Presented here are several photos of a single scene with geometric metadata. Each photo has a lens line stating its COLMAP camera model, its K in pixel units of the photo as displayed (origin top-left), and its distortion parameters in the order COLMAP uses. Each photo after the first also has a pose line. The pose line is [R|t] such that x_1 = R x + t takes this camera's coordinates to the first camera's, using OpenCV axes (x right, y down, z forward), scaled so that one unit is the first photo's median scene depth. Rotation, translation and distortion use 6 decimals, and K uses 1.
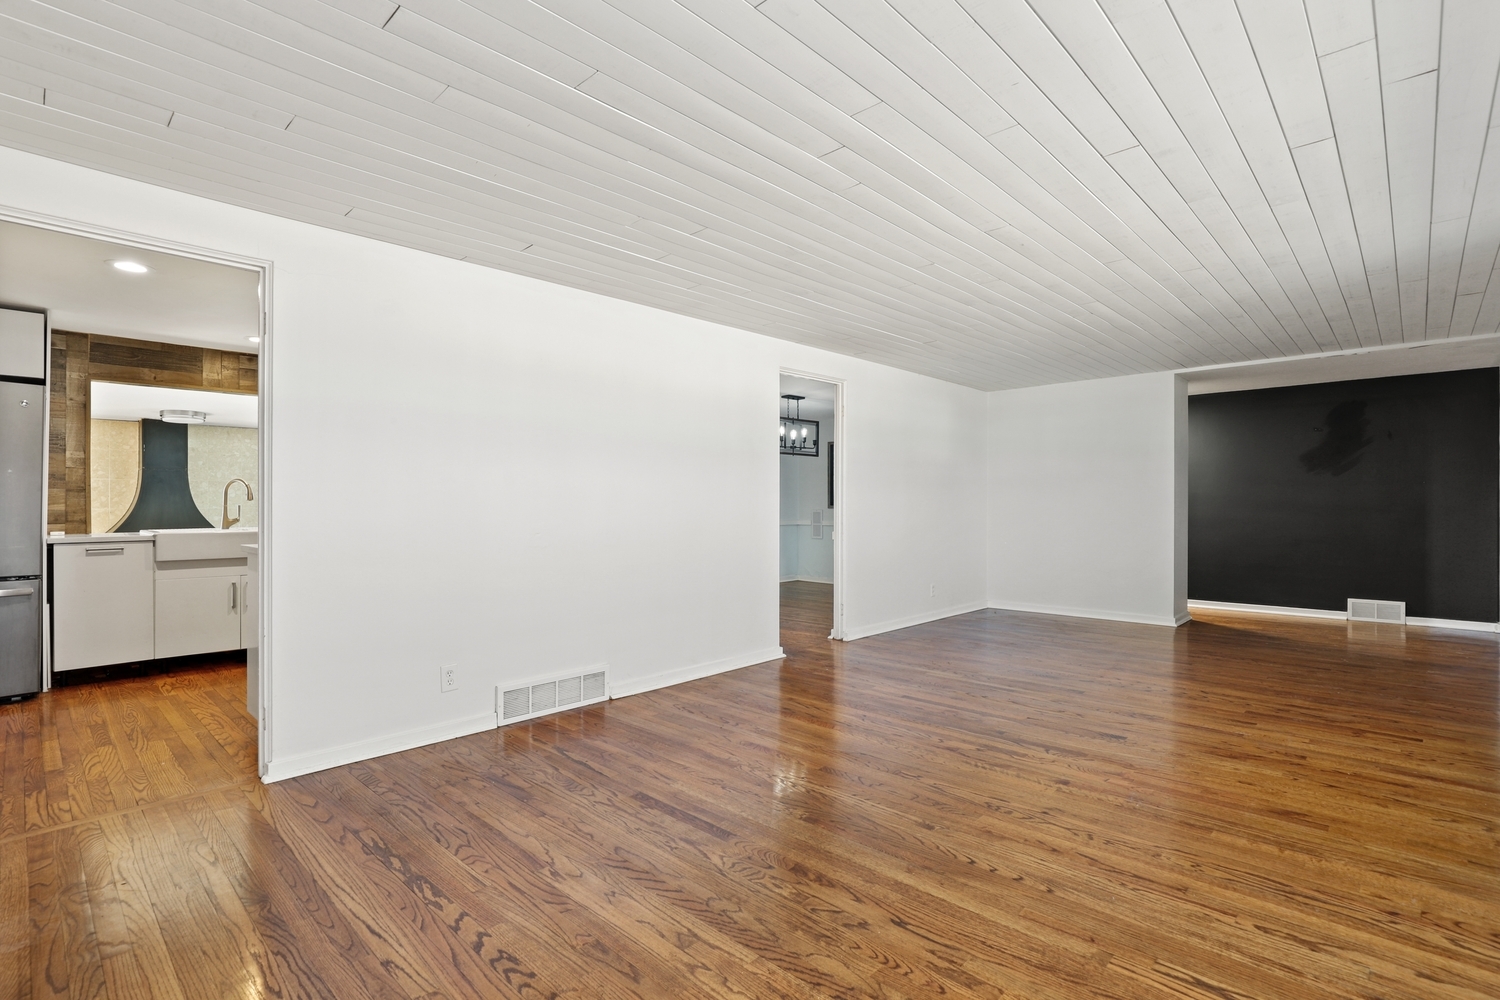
lens RADIAL K [[693.0, 0, 746.9], [0, 693.0, 503.5], [0, 0, 1]] dist [-0.000315, -0.000068]
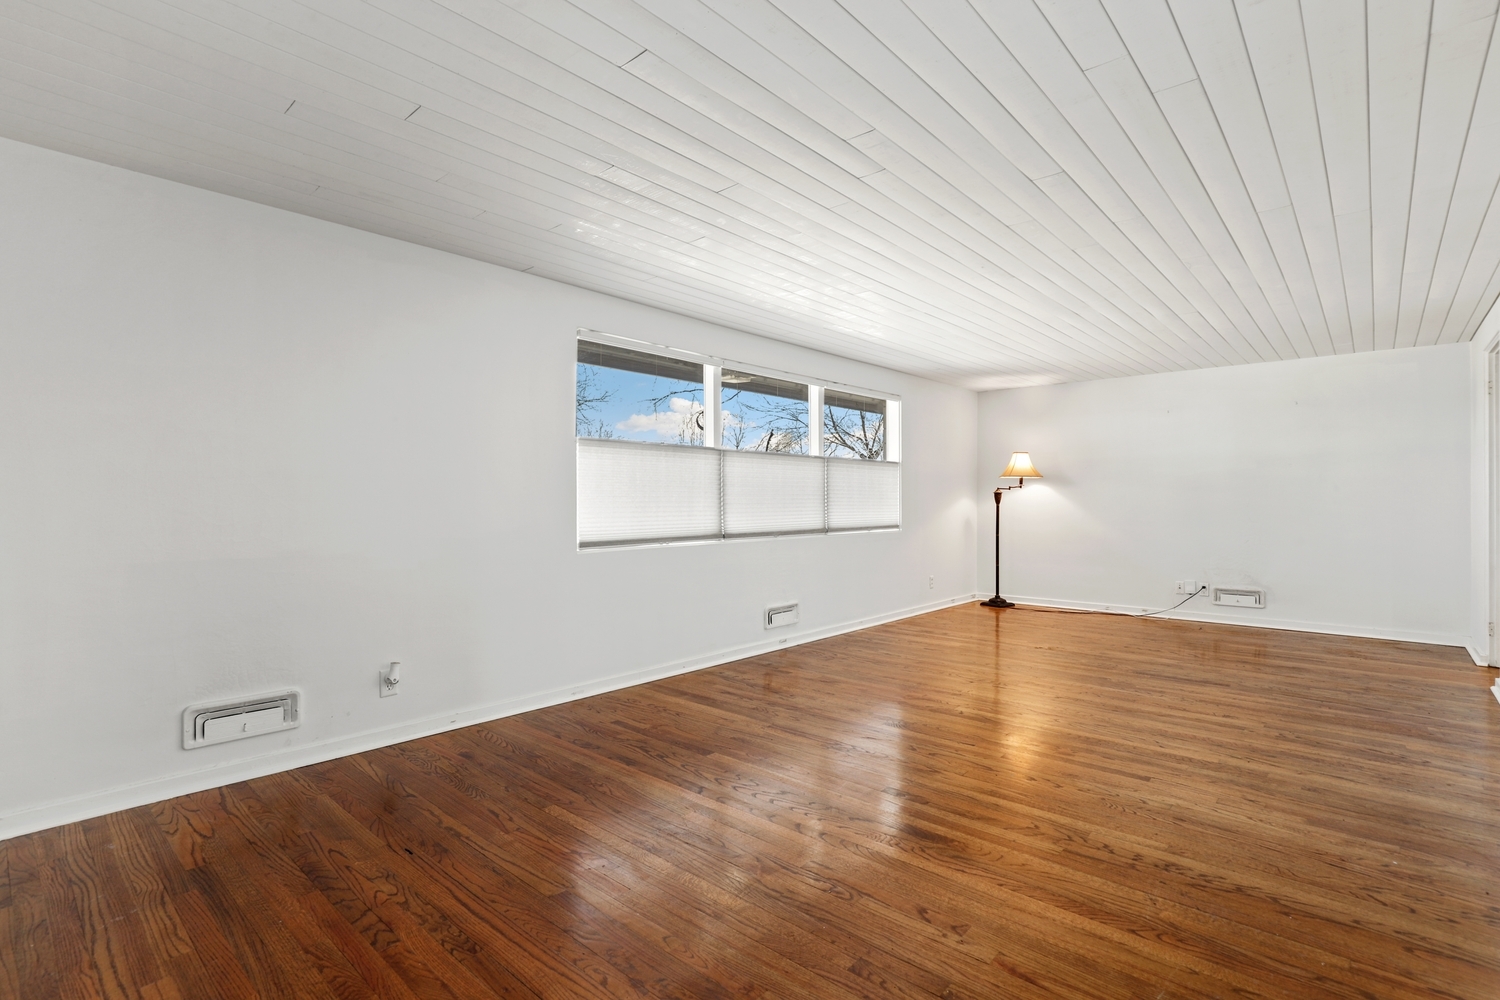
lens RADIAL K [[693.0, 0, 753.4], [0, 693.0, 503.2], [0, 0, 1]] dist [-0.000315, -0.000068]
pose [[-0.999375, -0.000942, -0.035344, 0.666220], [-0.000810, 0.999993, -0.003768, 0.008668], [0.035348, -0.003737, -0.999368, 1.739040]]
